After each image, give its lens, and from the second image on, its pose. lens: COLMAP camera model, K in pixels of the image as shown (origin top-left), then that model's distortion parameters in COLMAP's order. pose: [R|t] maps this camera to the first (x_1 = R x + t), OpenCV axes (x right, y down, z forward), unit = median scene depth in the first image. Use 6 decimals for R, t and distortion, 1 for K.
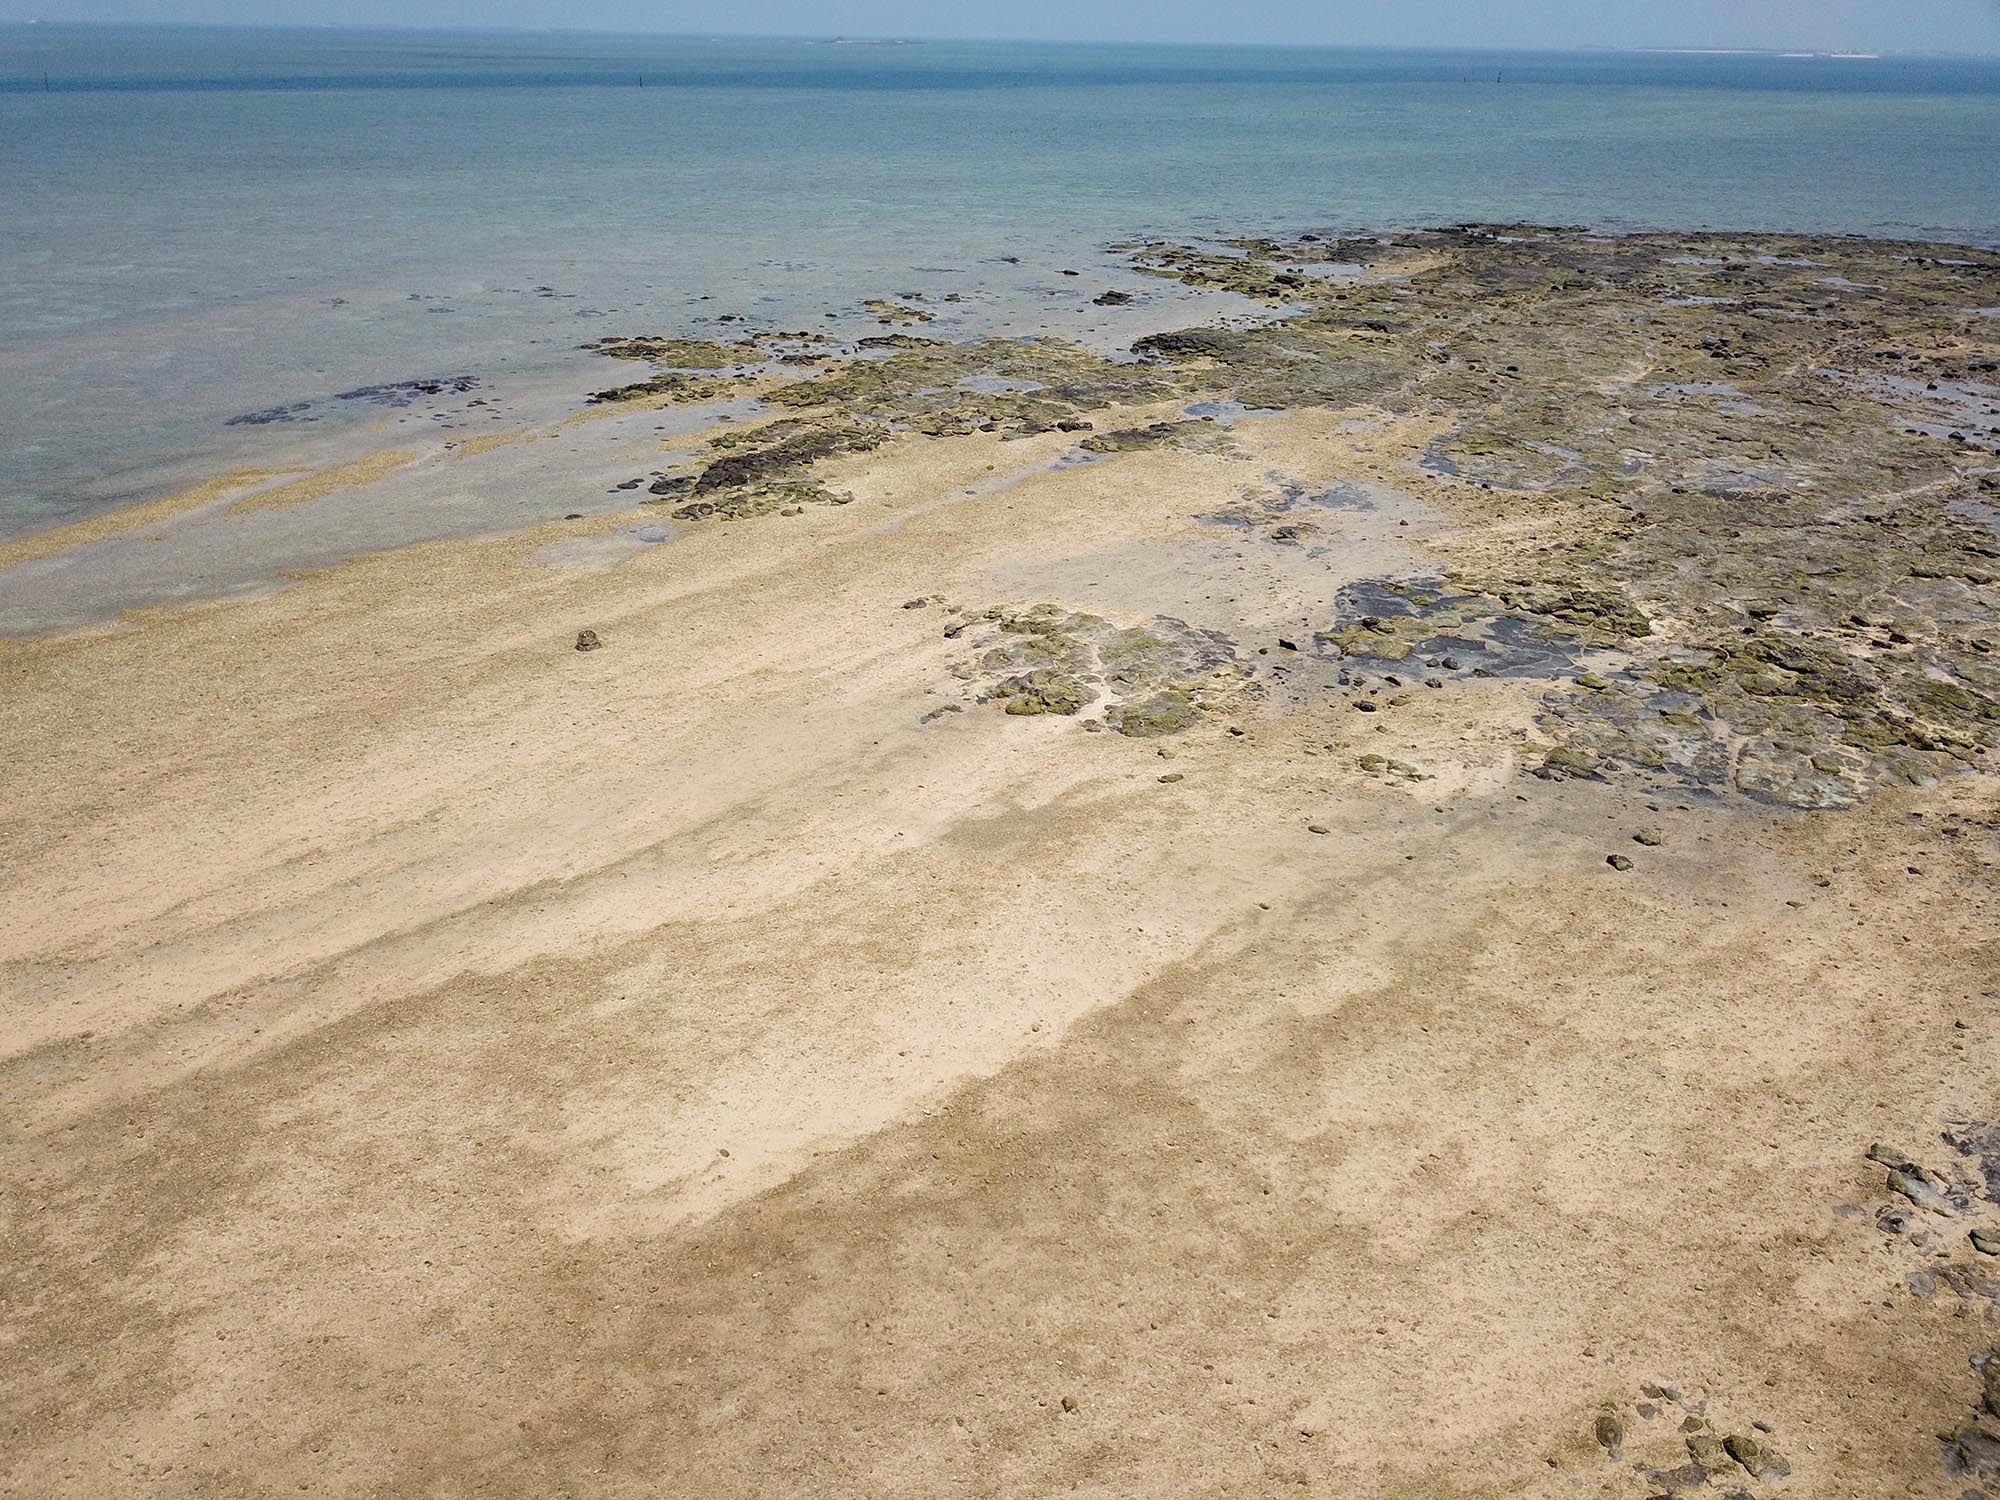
lens RADIAL K [[1526.1, 0, 986.8], [0, 1526.1, 787.1], [0, 0, 1]] dist [0.015722, -0.011697]
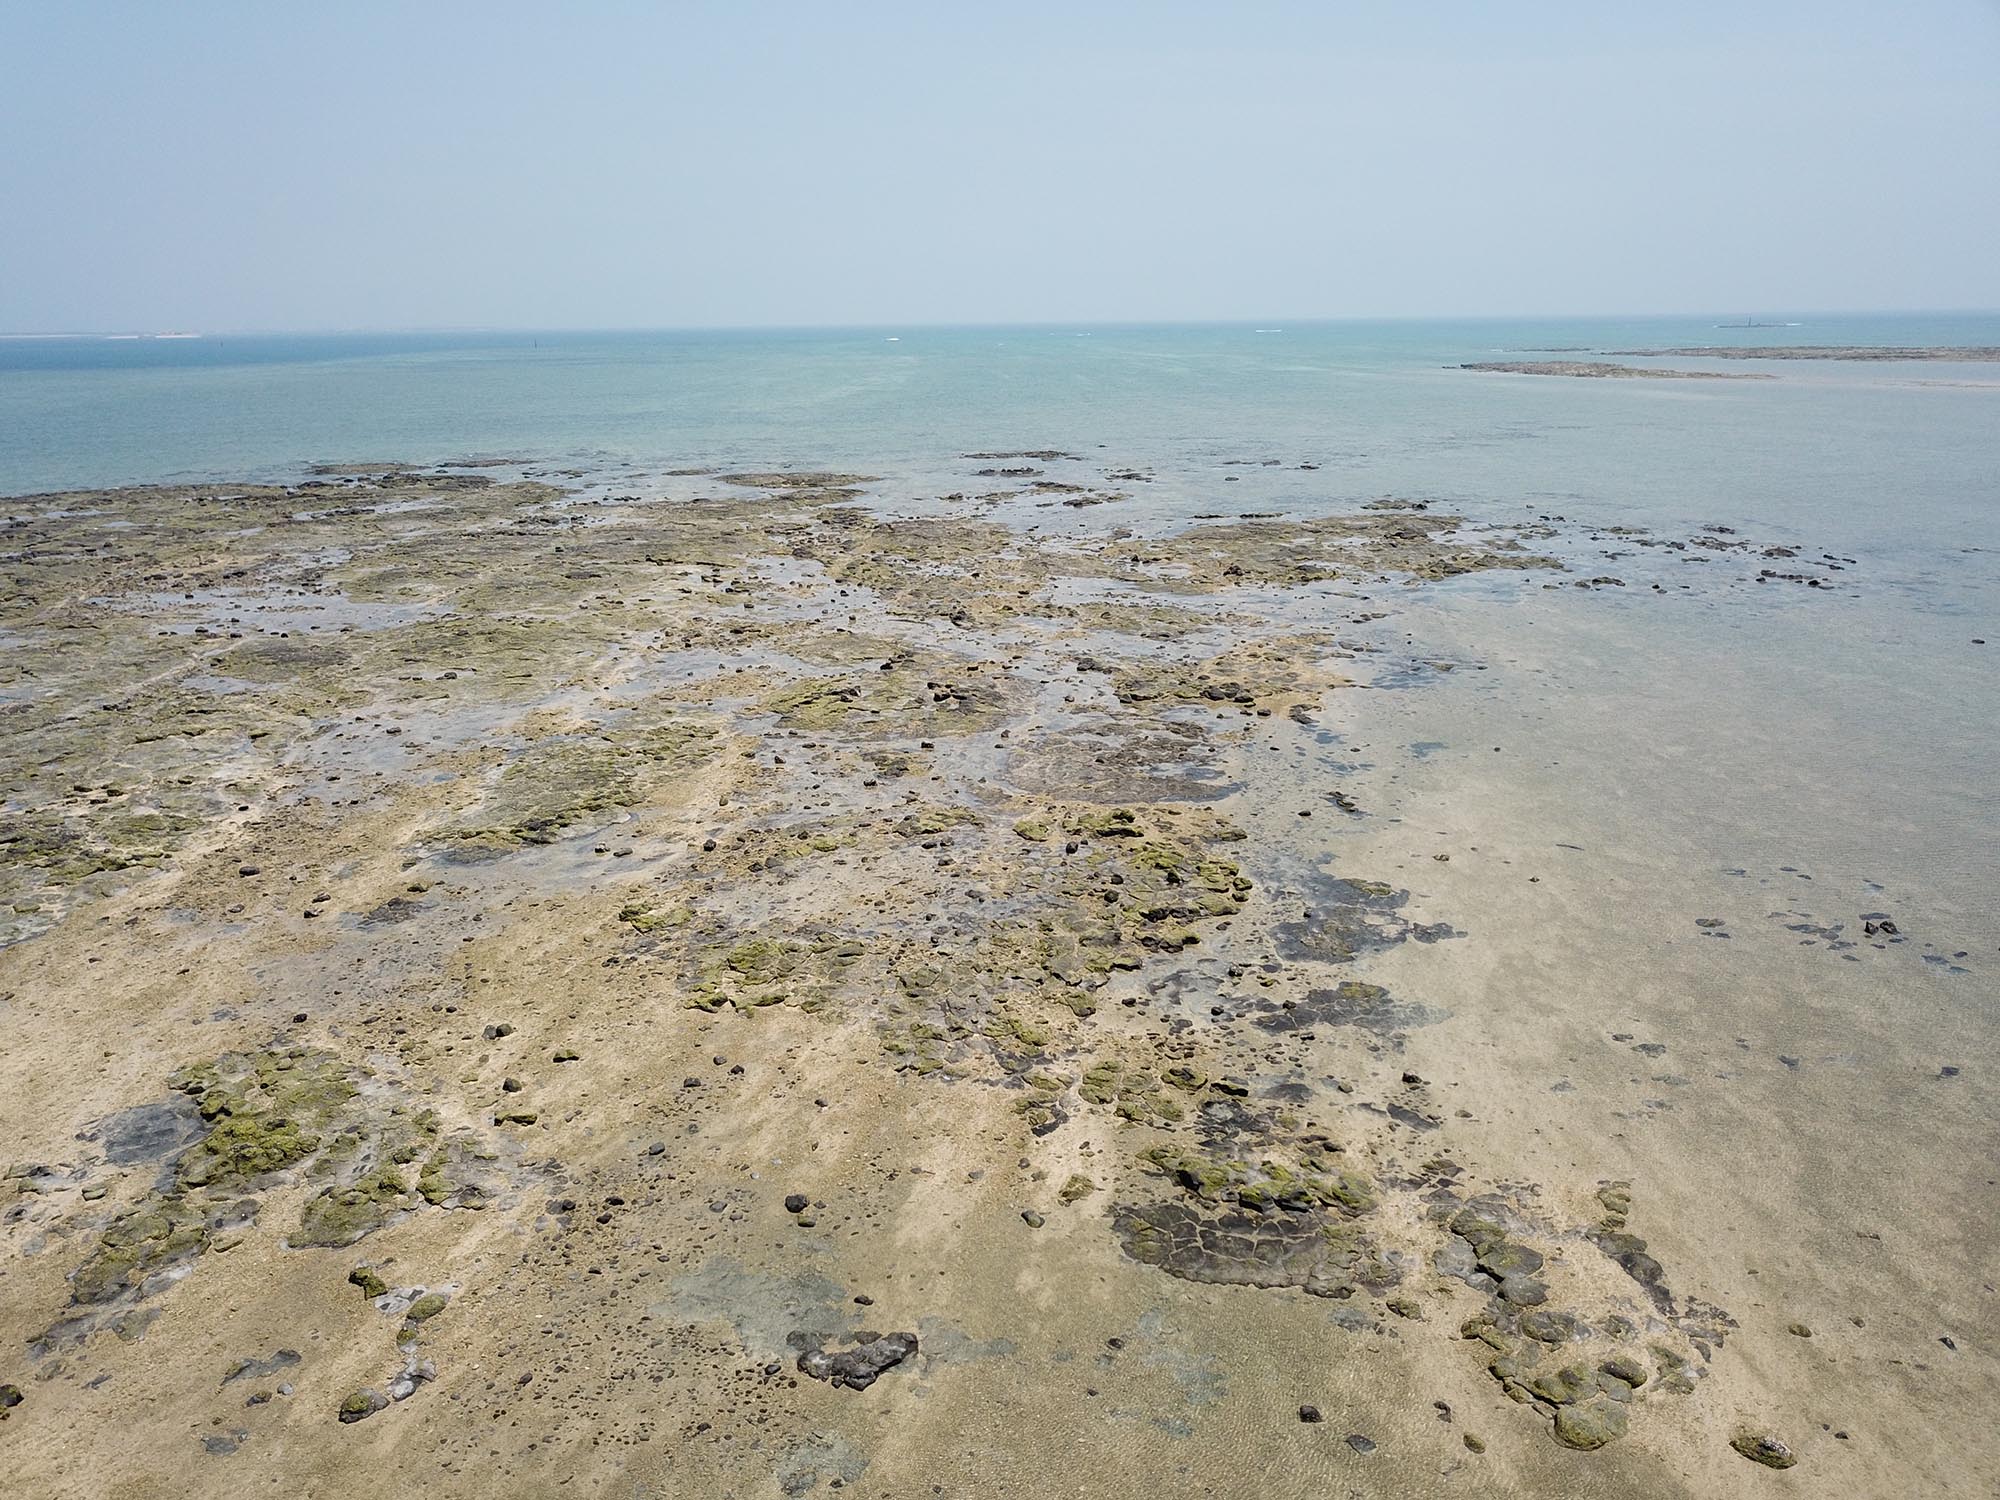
lens RADIAL K [[1526.1, 0, 981.0], [0, 1526.1, 737.9], [0, 0, 1]] dist [0.015722, -0.011697]
pose [[0.590804, -0.237956, 0.770927, 0.086639], [0.378384, 0.925639, -0.004267, 0.099738], [-0.712584, 0.294228, 0.636909, -0.181339]]
